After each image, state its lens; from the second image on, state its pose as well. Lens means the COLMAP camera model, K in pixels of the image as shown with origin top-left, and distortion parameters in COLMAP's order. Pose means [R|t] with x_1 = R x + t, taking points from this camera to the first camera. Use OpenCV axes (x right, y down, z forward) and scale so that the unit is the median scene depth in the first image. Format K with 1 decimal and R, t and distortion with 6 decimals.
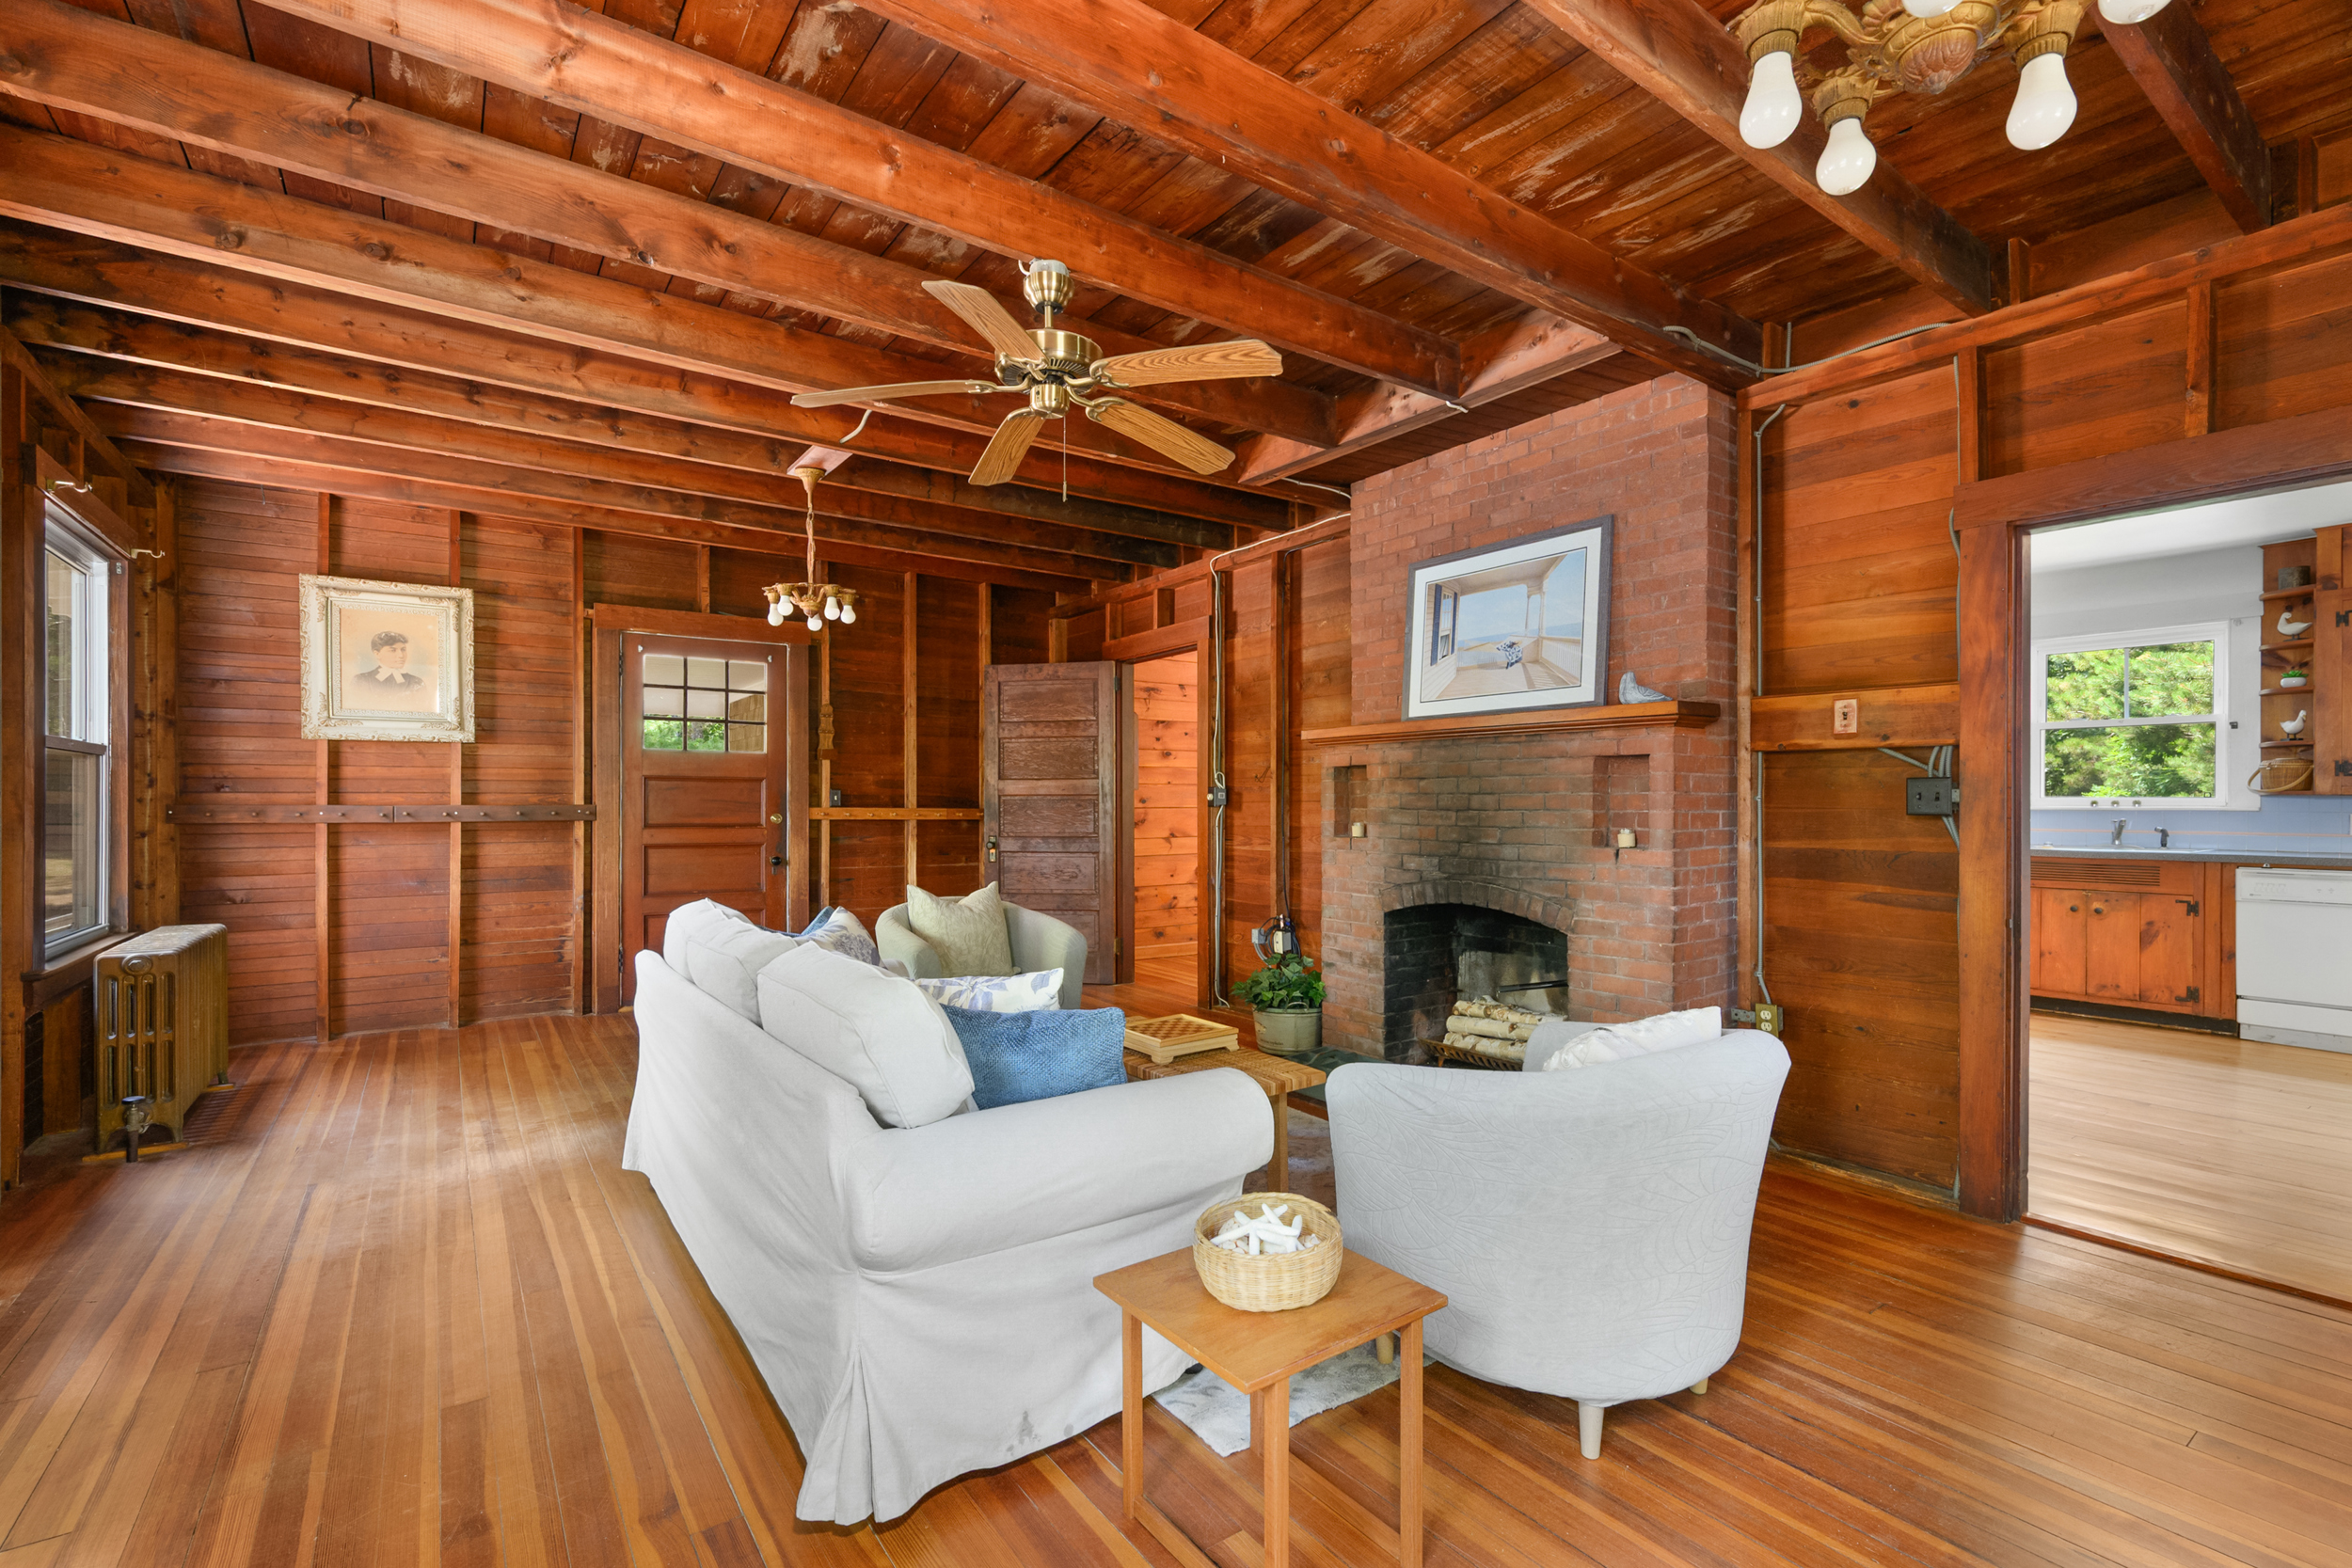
lens RADIAL K [[1040.7, 0, 1179.5], [0, 1040.7, 804.0], [0, 0, 1]] dist [0.001050, 0.000151]
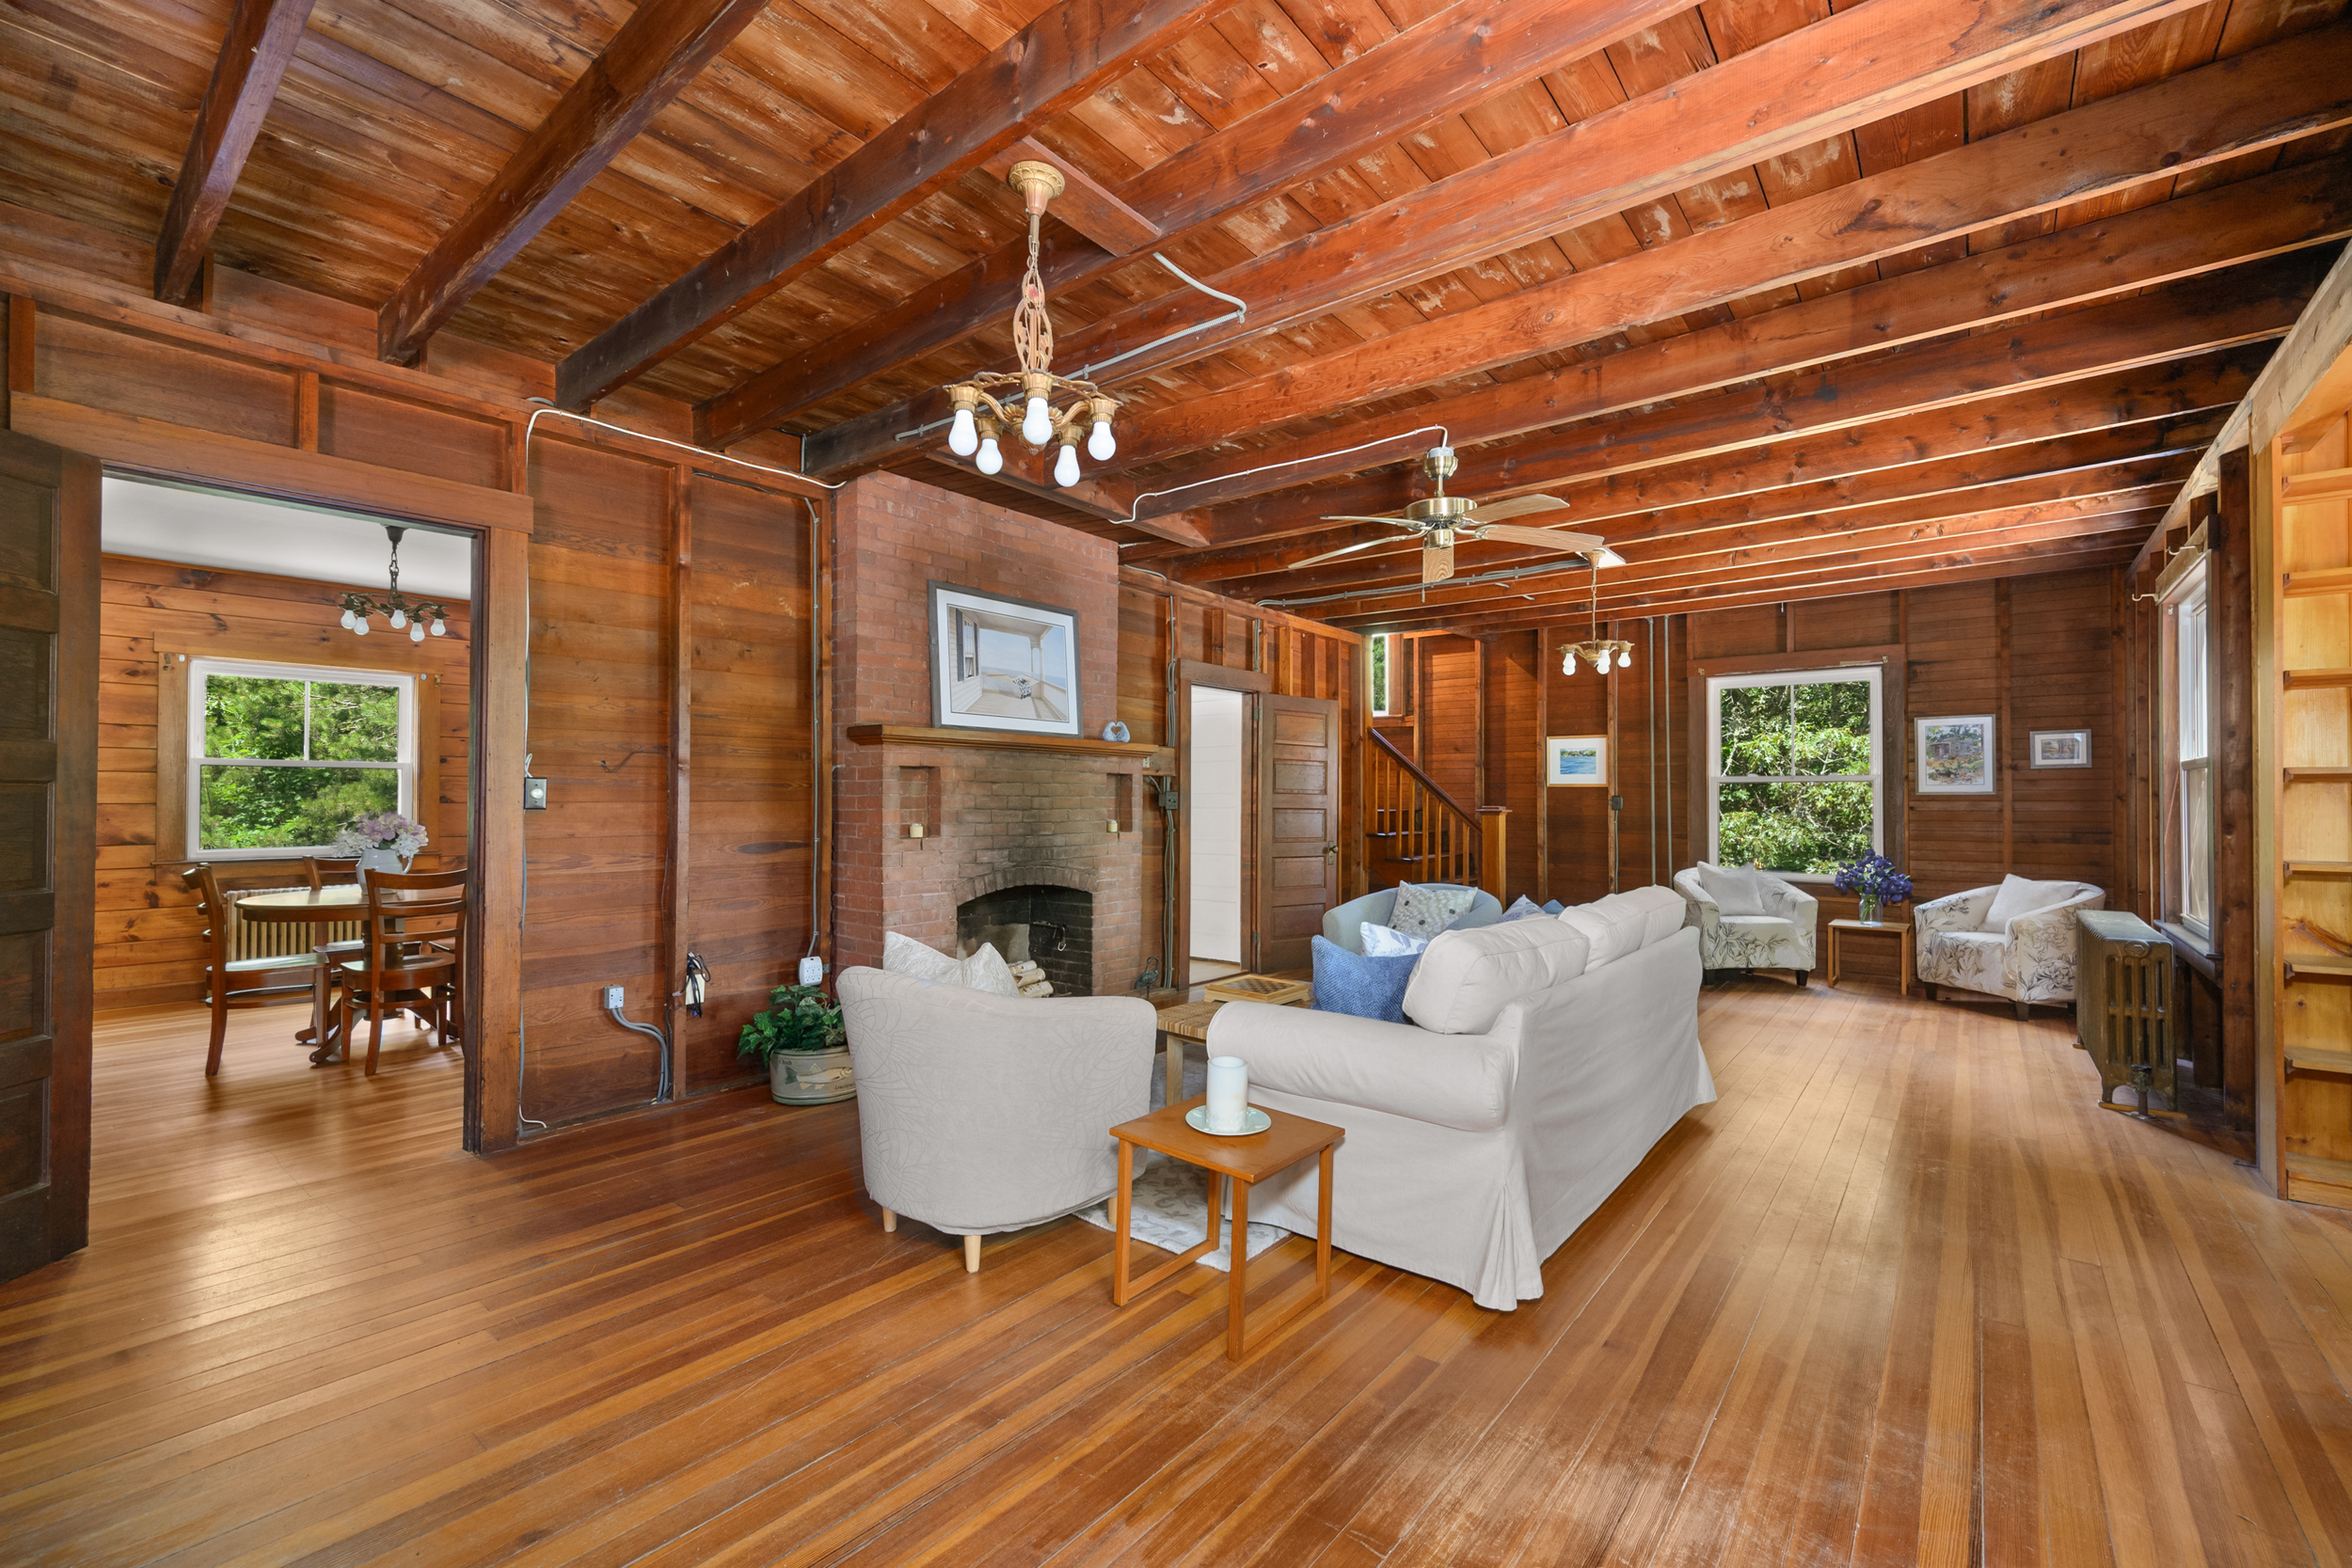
lens RADIAL K [[988.6, 0, 1172.4], [0, 988.6, 792.0], [0, 0, 1]] dist [-0.000752, -0.000300]
pose [[-0.259788, 0.008747, 0.965626, -0.759348], [-0.000977, 0.999956, -0.009321, -0.003503], [-0.965665, -0.003365, -0.259768, 0.947024]]
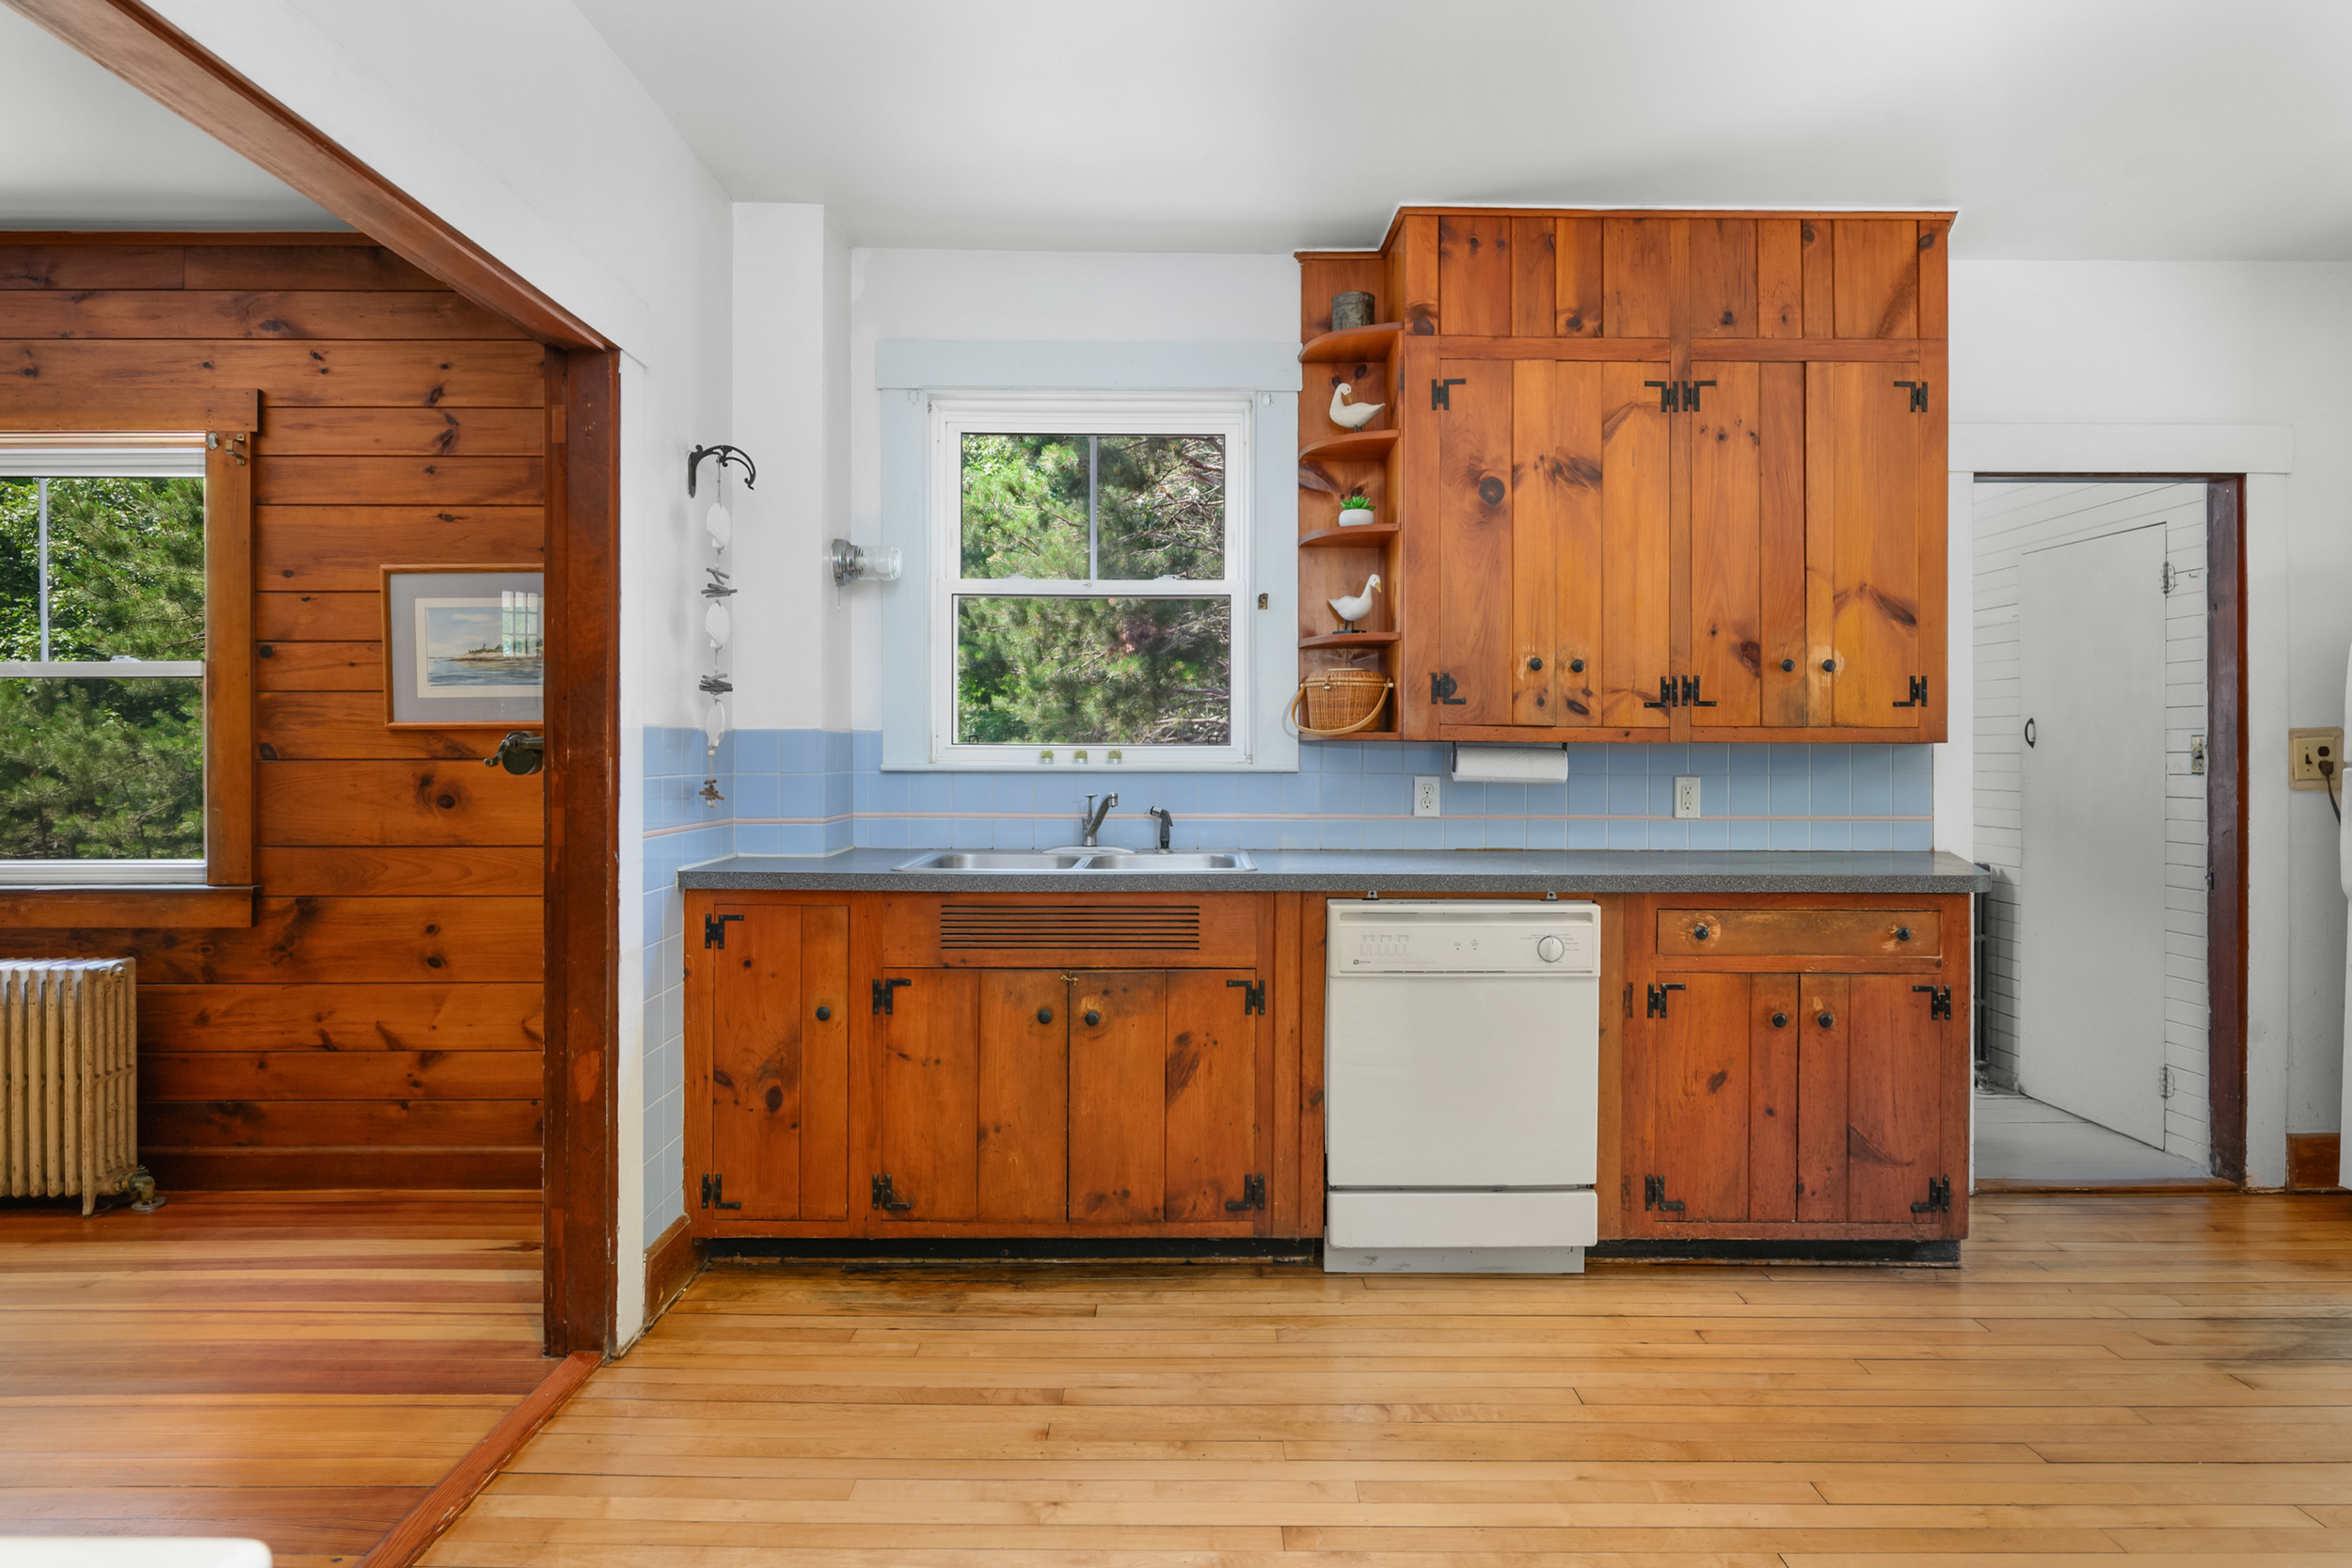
lens RADIAL K [[1233.9, 0, 1183.8], [0, 1233.9, 750.7], [0, 0, 1]] dist [0.001612, 0.000502]
pose [[0.573156, -0.000085, 0.819446, 0.565293], [-0.001371, 0.999998, 0.001062, -0.005012], [-0.819445, -0.001732, 0.573155, 0.777241]]
